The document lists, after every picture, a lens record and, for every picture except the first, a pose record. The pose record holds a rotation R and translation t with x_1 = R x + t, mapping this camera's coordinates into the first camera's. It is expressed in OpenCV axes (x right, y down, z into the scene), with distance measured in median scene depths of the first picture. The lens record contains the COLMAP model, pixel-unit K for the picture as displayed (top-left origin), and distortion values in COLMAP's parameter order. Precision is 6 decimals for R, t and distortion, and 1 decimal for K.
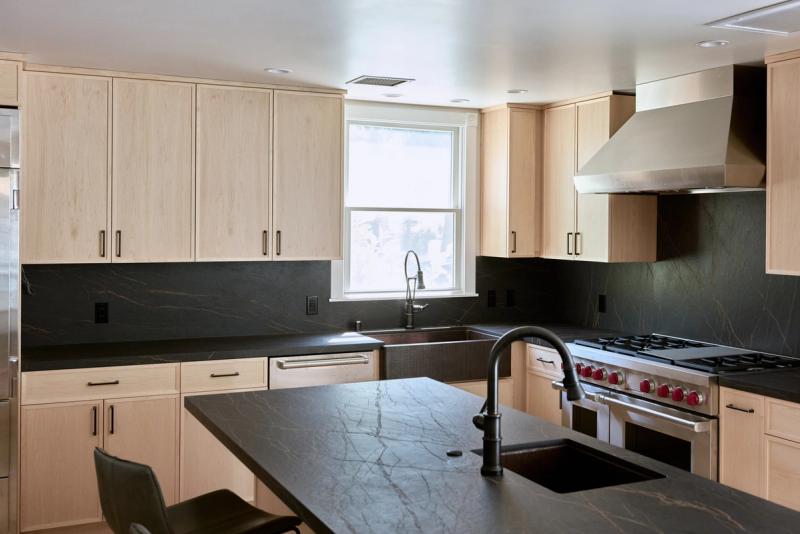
lens RADIAL K [[919.6, 0, 469.6], [0, 919.6, 229.2], [0, 0, 1]] dist [0.011851, 0.000000]
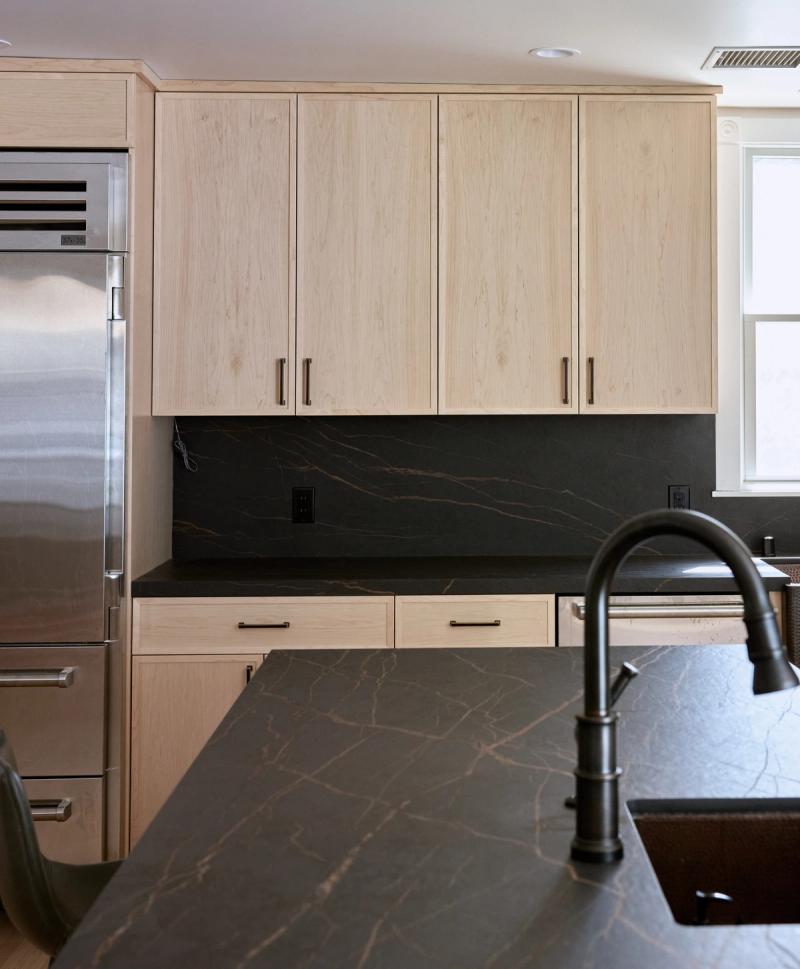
lens RADIAL K [[1600.2, 0, 523.6], [0, 1600.2, 327.5], [0, 0, 1]] dist [0.020776, 0.000000]
pose [[0.907818, -0.024625, -0.418640, 0.147994], [0.006426, 0.998974, -0.044826, 0.026032], [0.419314, 0.038003, 0.907045, 0.147474]]
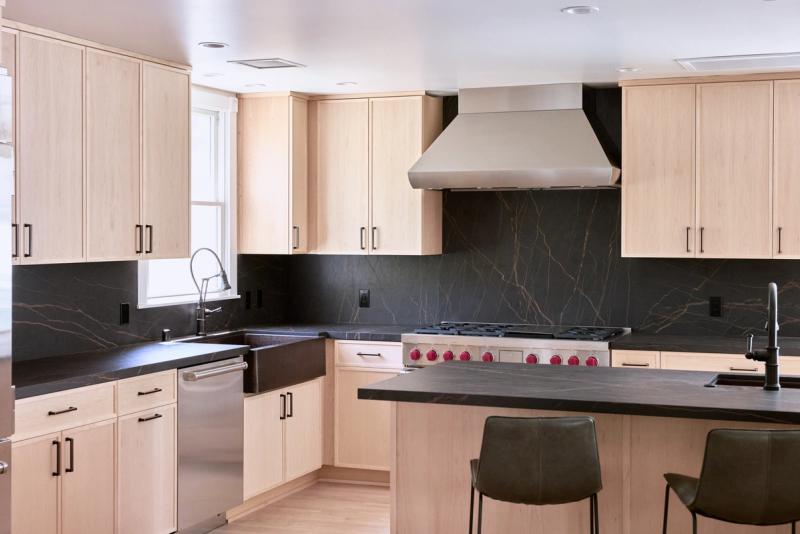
lens RADIAL K [[1140.9, 0, 462.4], [0, 1140.9, 255.7], [0, 0, 1]] dist [0.069990, 0.000000]
pose [[0.747504, -0.022220, 0.663886, -0.710202], [0.007776, 0.999665, 0.024702, 0.005555], [-0.664212, -0.013302, 0.747426, -0.000491]]
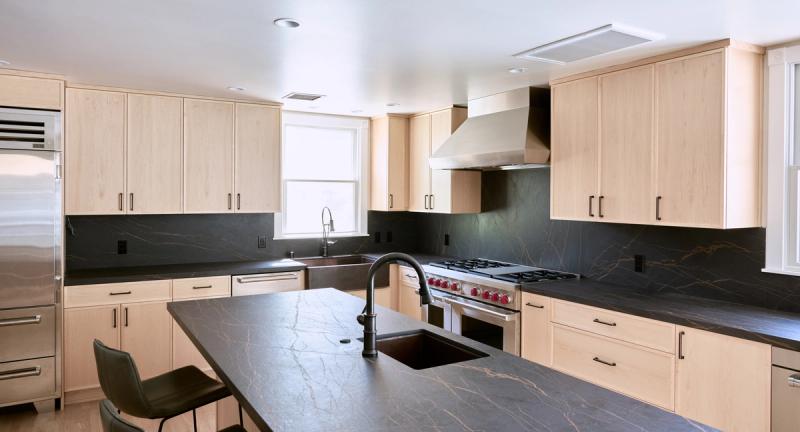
lens RADIAL K [[546.0, 0, 398.0], [0, 546.0, 200.0], [0, 0, 1]] dist [-0.021928, 0.013590]
pose [[0.998585, -0.002203, 0.053137, 0.011366], [0.002020, 0.999992, 0.003495, 0.009867], [-0.053144, -0.003383, 0.998581, 0.072993]]
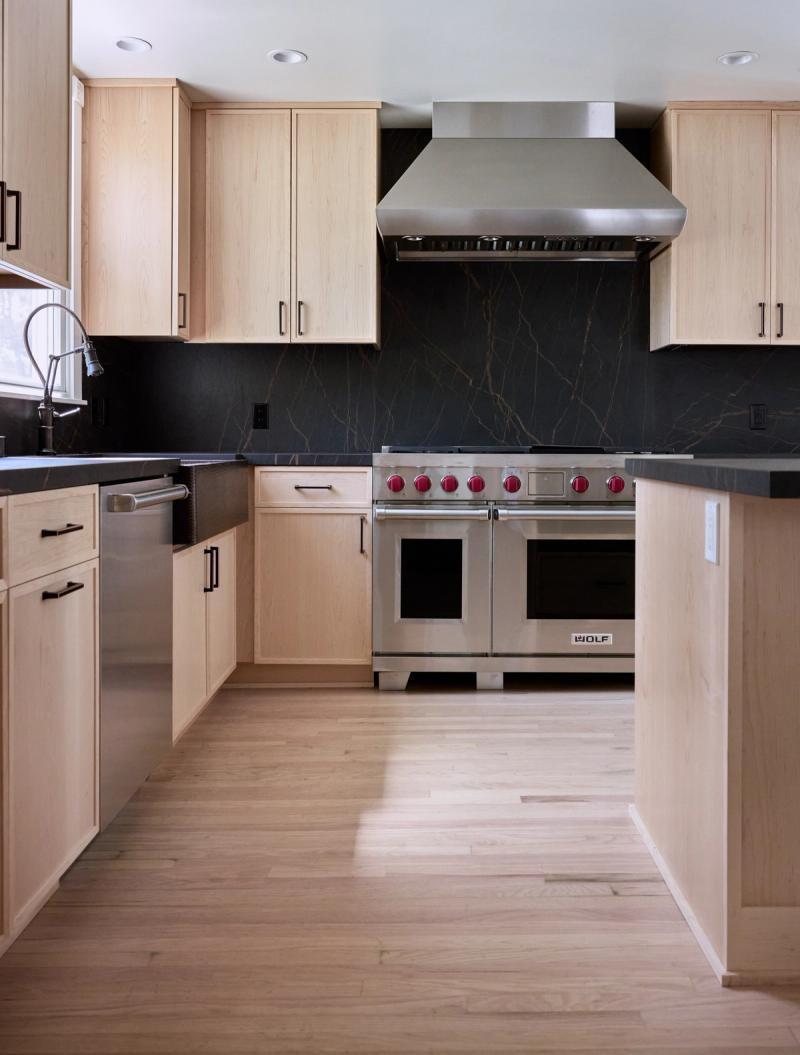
lens RADIAL K [[957.9, 0, 420.5], [0, 957.9, 447.9], [0, 0, 1]] dist [-0.011696, 0.000000]
pose [[0.466337, -0.011598, 0.884531, -0.511591], [0.005603, 0.999933, 0.010157, 0.115260], [-0.884590, 0.000219, 0.466370, 0.653367]]
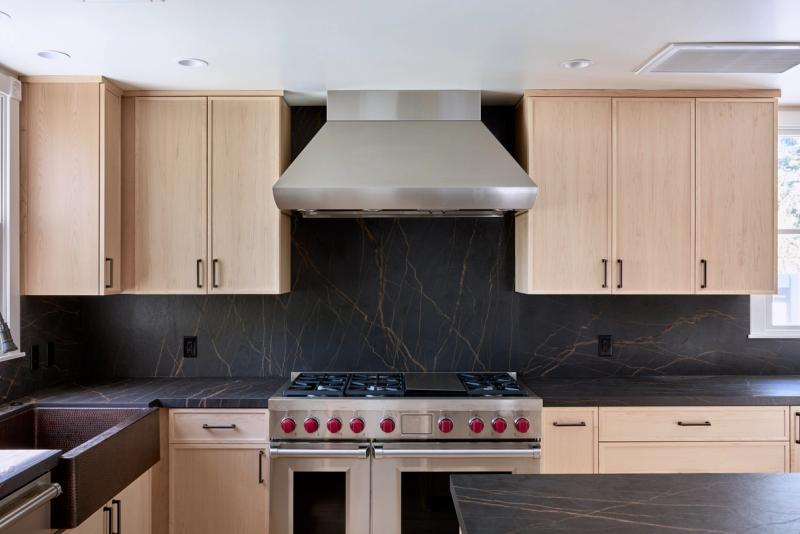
lens RADIAL K [[712.3, 0, 399.8], [0, 712.3, 268.4], [0, 0, 1]] dist [-0.019838, 0.032307]
pose [[0.455260, -0.005827, 0.890339, -0.395561], [0.008630, 0.999960, 0.002132, 0.012963], [-0.890317, 0.006713, 0.455292, 0.633857]]
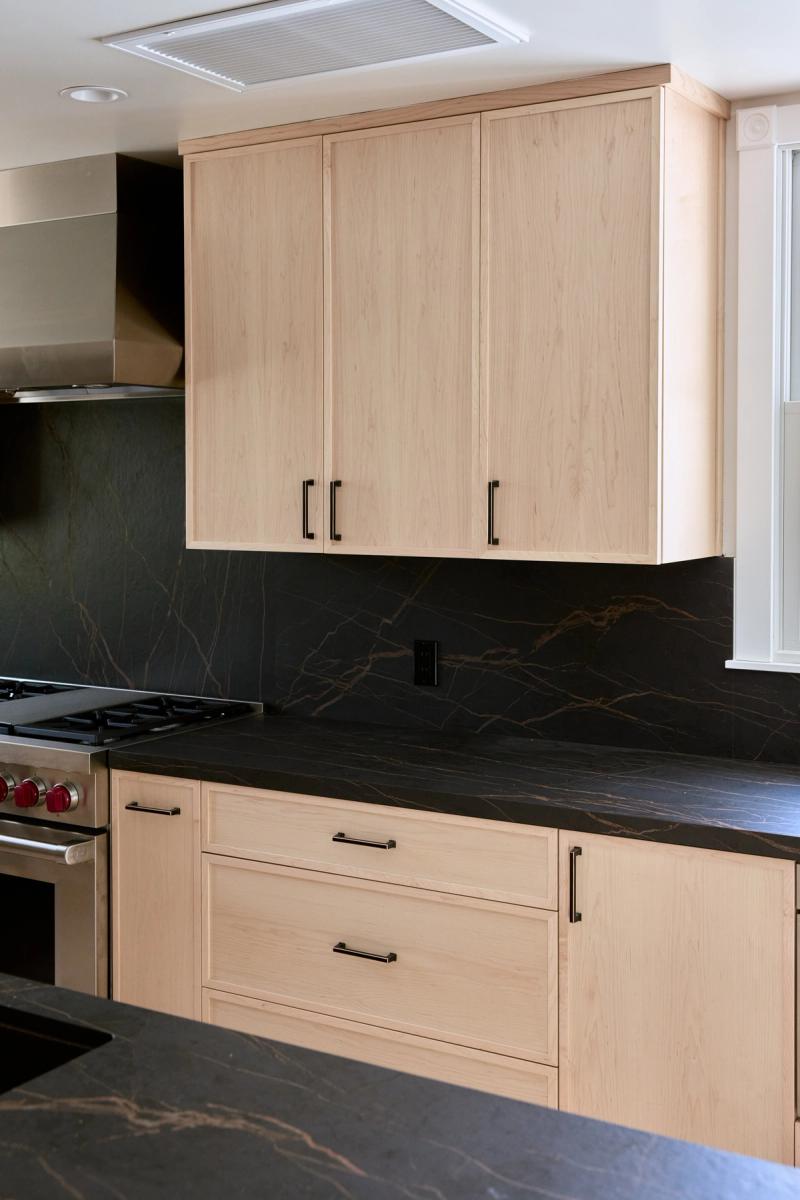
lens RADIAL K [[1453.9, 0, 404.4], [0, 1453.9, 516.8], [0, 0, 1]] dist [0.022354, 0.000000]
pose [[0.856180, -0.021501, 0.516230, -0.004996], [0.009750, 0.999628, 0.025463, 0.007811], [-0.516585, -0.016768, 0.856072, 0.176087]]
